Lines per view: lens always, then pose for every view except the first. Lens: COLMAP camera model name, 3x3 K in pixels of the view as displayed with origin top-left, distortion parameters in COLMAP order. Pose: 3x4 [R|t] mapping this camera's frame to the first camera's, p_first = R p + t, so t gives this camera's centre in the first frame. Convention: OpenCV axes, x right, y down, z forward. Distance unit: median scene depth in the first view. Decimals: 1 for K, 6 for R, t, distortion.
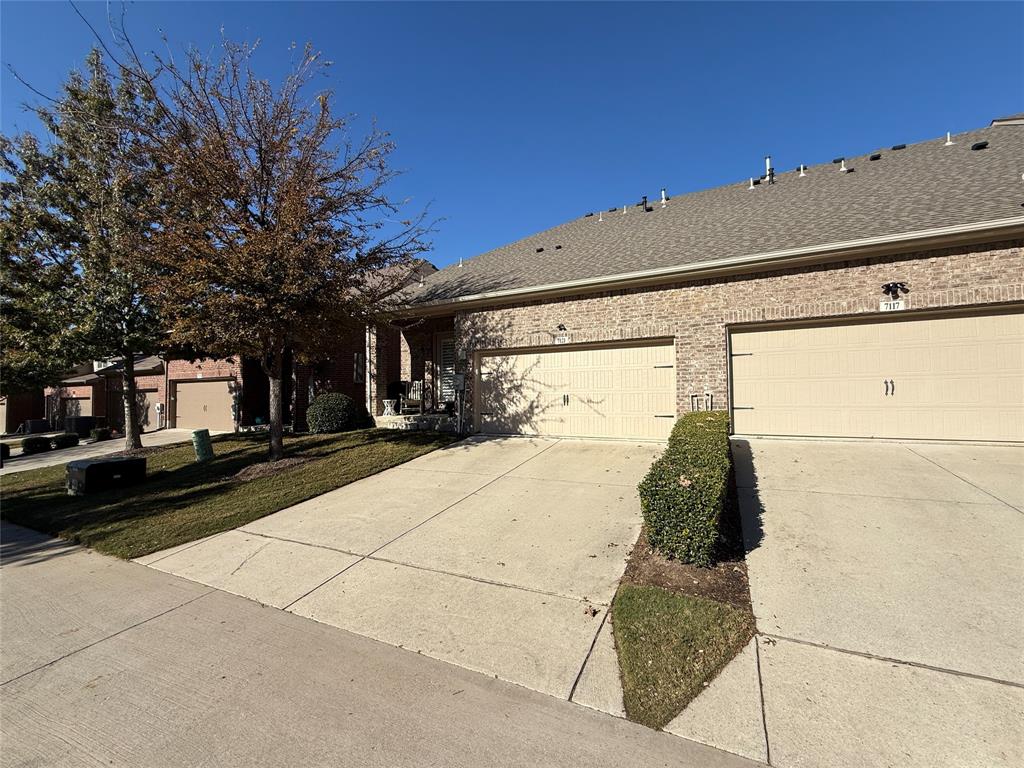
lens RADIAL K [[408.8, 0, 511.8], [0, 408.8, 383.5], [0, 0, 1]] dist [-0.001390, 0.000172]
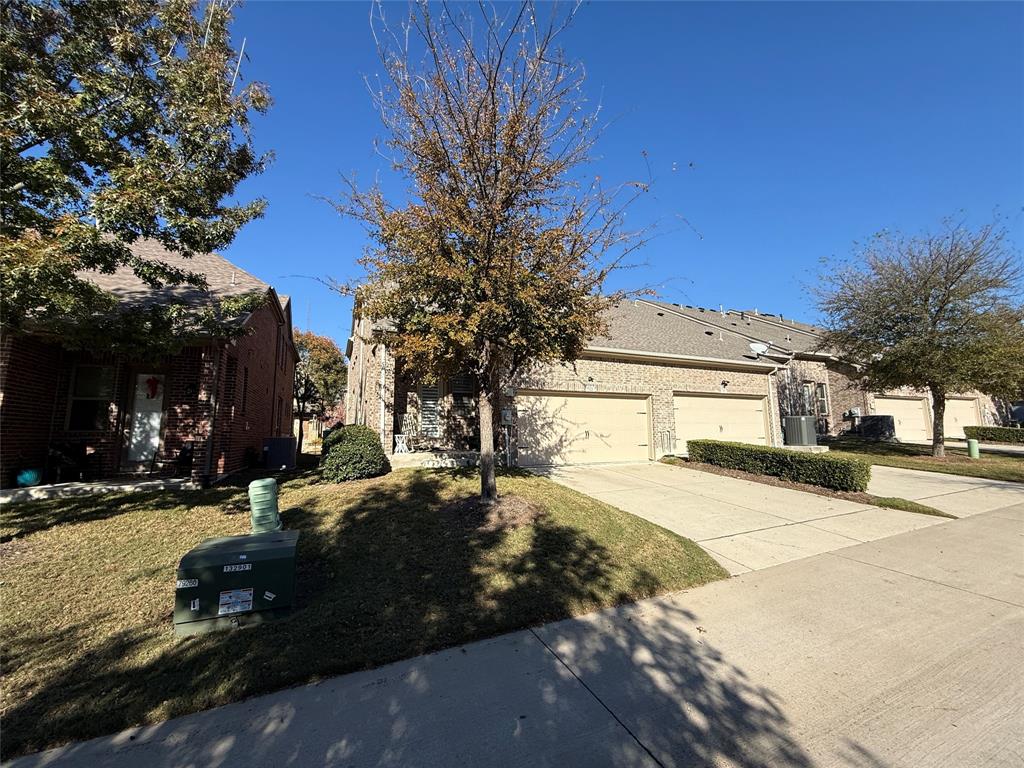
lens RADIAL K [[408.8, 0, 511.9], [0, 408.8, 384.4], [0, 0, 1]] dist [-0.001390, 0.000172]
pose [[0.631064, 0.103885, 0.768743, -0.971996], [-0.020982, 0.992916, -0.116954, 0.035773], [-0.775447, 0.057676, 0.628773, 0.341586]]
